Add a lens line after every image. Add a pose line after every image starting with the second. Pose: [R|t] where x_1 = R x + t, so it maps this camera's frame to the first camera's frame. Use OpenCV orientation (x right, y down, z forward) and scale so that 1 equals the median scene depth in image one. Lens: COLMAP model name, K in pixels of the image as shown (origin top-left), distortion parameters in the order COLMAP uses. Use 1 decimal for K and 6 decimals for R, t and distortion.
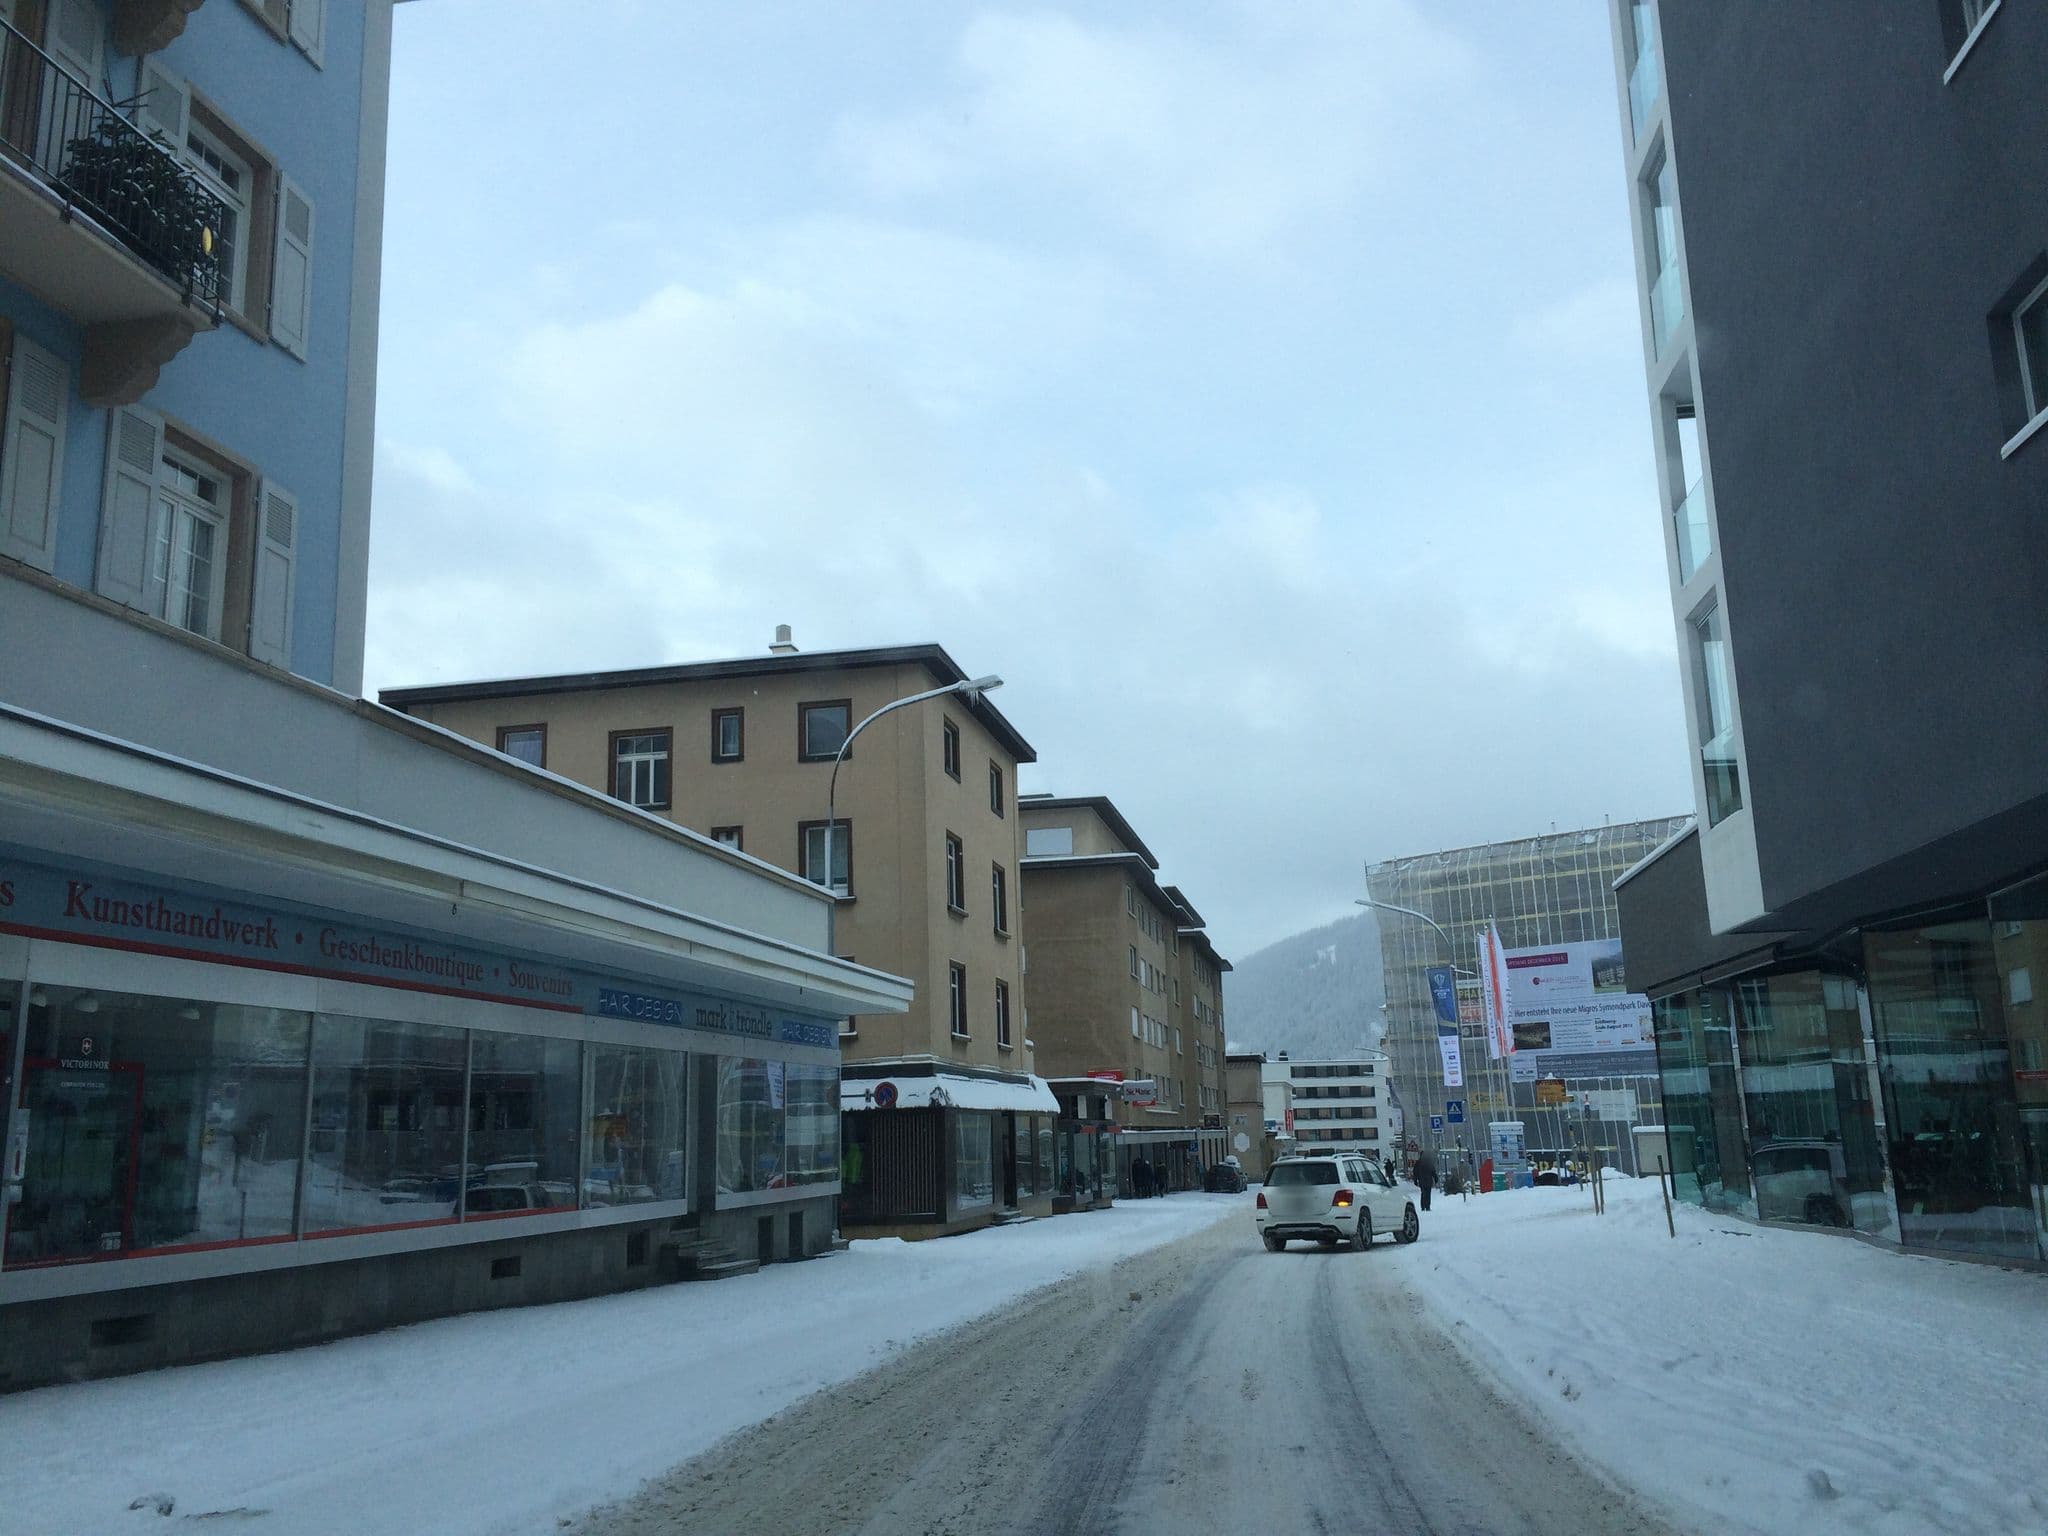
lens RADIAL K [[1652.4, 0, 1024.0], [0, 1652.4, 768.0], [0, 0, 1]] dist [0.053609, 0.001771]
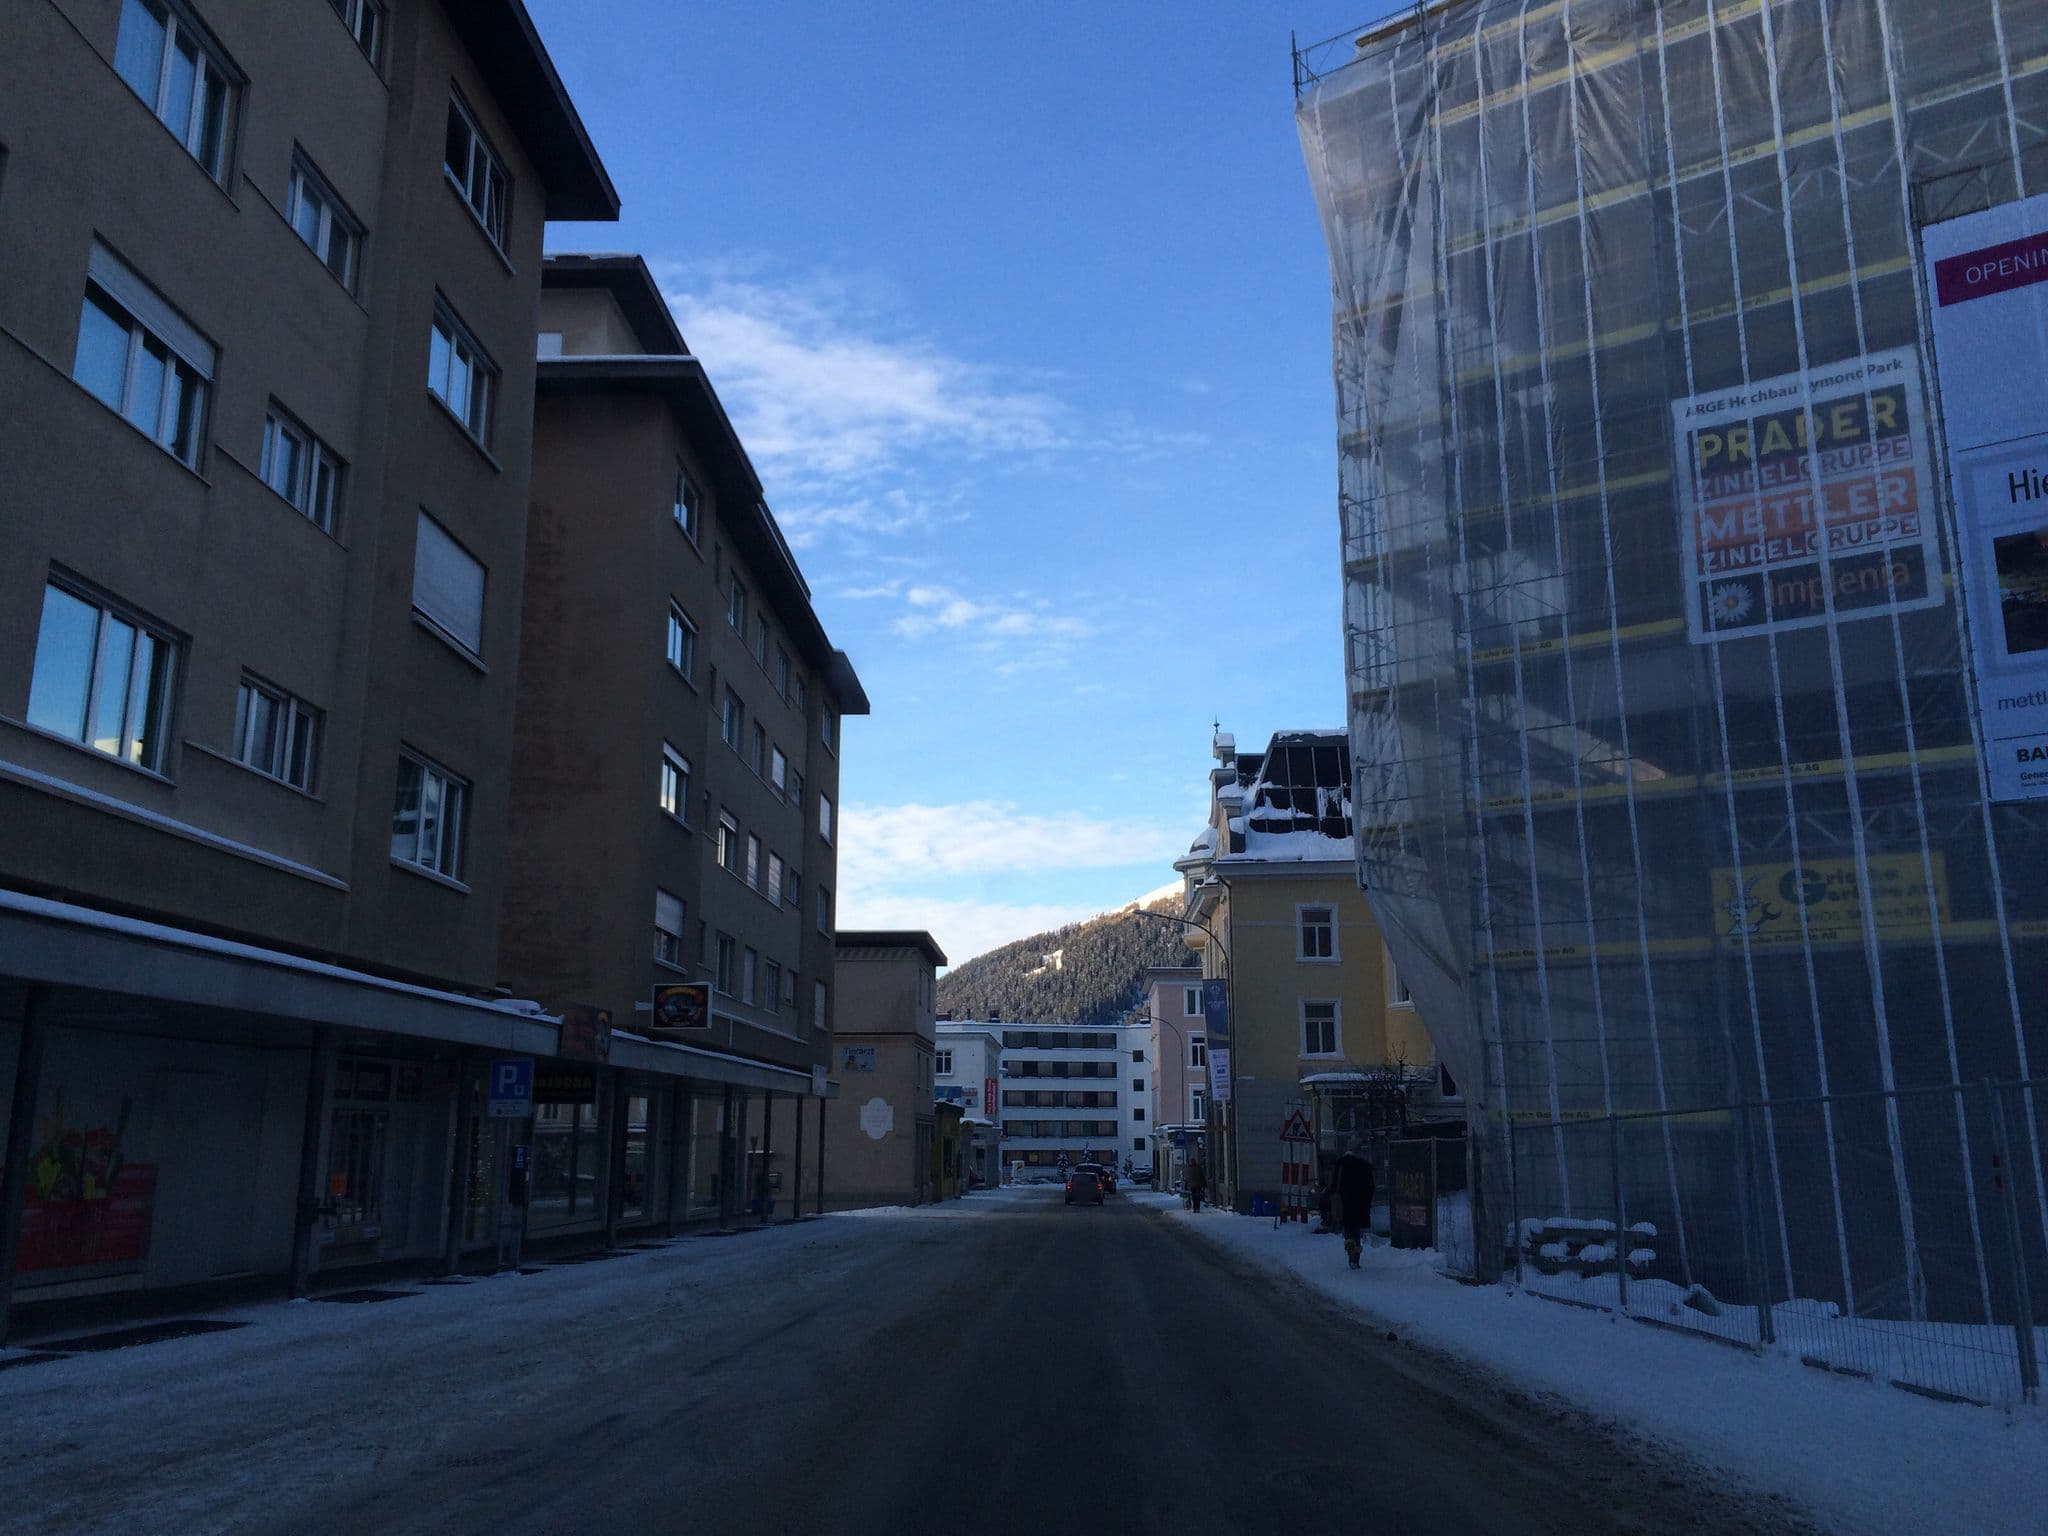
lens RADIAL K [[1652.4, 0, 1024.0], [0, 1652.4, 768.0], [0, 0, 1]] dist [0.053609, 0.001771]
pose [[0.985762, 0.060199, 0.157000, 0.053669], [-0.059838, 0.998183, -0.007030, 0.074160], [-0.157138, -0.002465, 0.987574, 0.310272]]
